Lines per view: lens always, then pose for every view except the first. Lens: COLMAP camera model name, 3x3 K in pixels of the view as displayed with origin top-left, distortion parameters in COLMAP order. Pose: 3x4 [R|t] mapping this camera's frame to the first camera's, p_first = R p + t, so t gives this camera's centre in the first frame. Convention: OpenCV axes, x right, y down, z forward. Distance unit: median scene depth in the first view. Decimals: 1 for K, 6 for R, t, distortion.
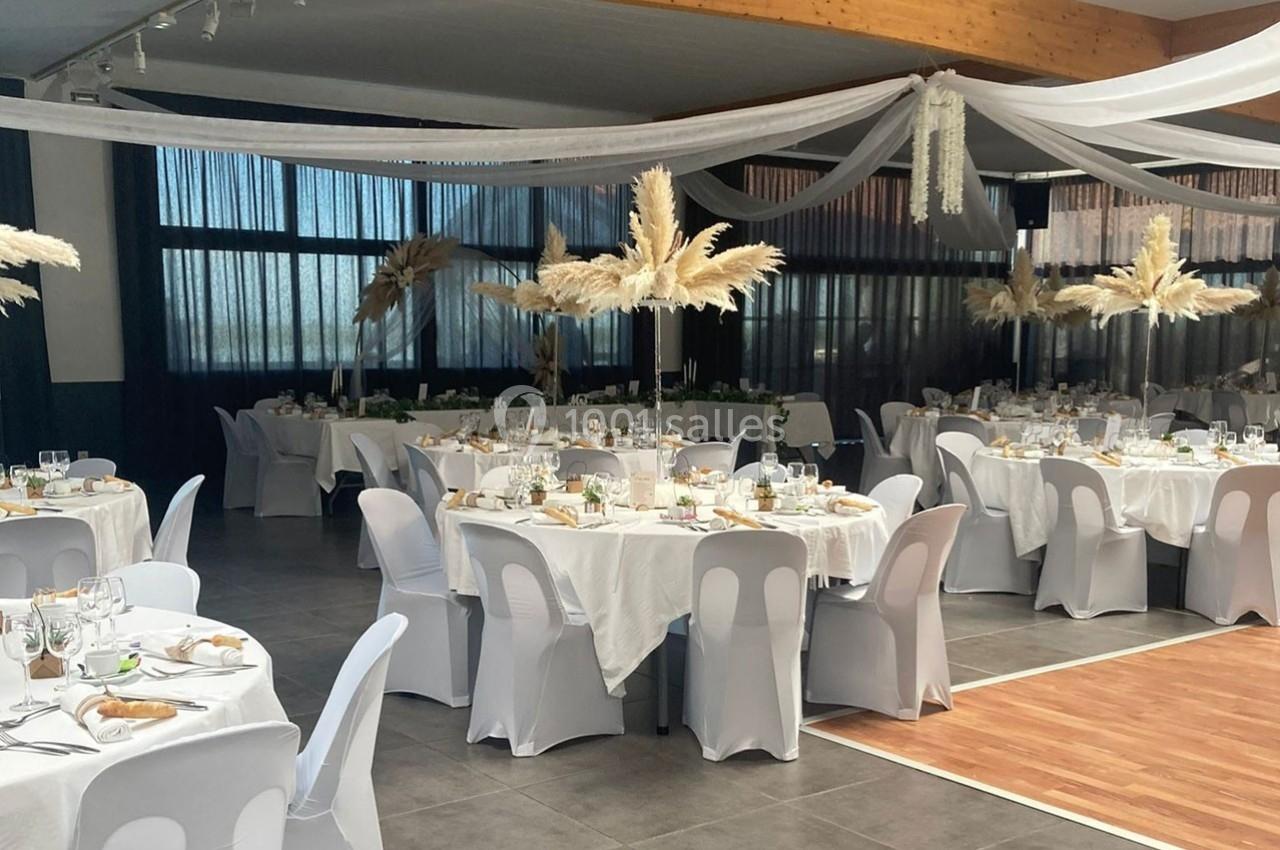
lens RADIAL K [[1439.3, 0, 639.5], [0, 1439.3, 575.1], [0, 0, 1]] dist [0.091818, -0.229845]
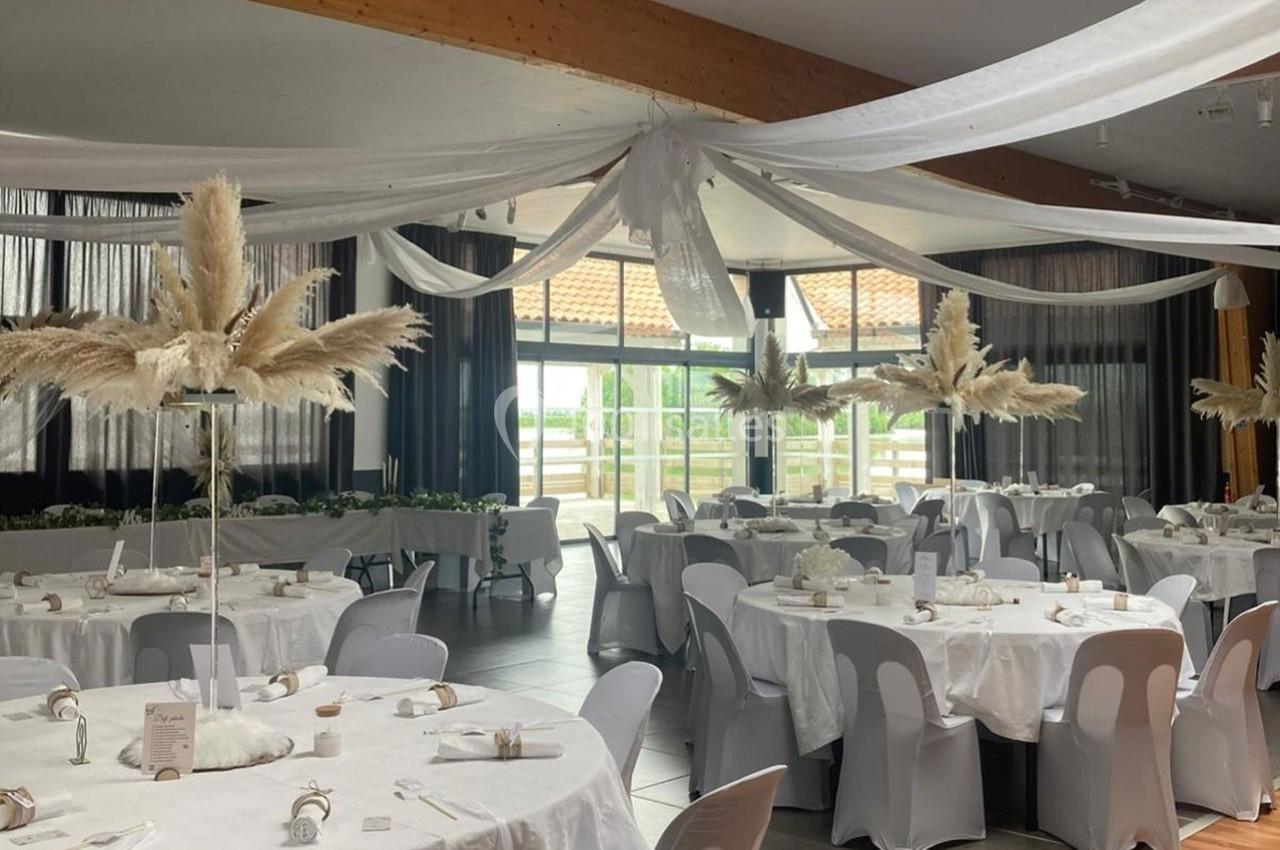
lens RADIAL K [[1361.4, 0, 613.1], [0, 1361.4, 408.5], [0, 0, 1]] dist [0.105991, -0.329722]
pose [[0.987783, 0.003770, 0.155792, 0.040967], [0.022957, 0.985280, -0.169400, -0.041942], [-0.154138, 0.170907, 0.973156, 0.209991]]
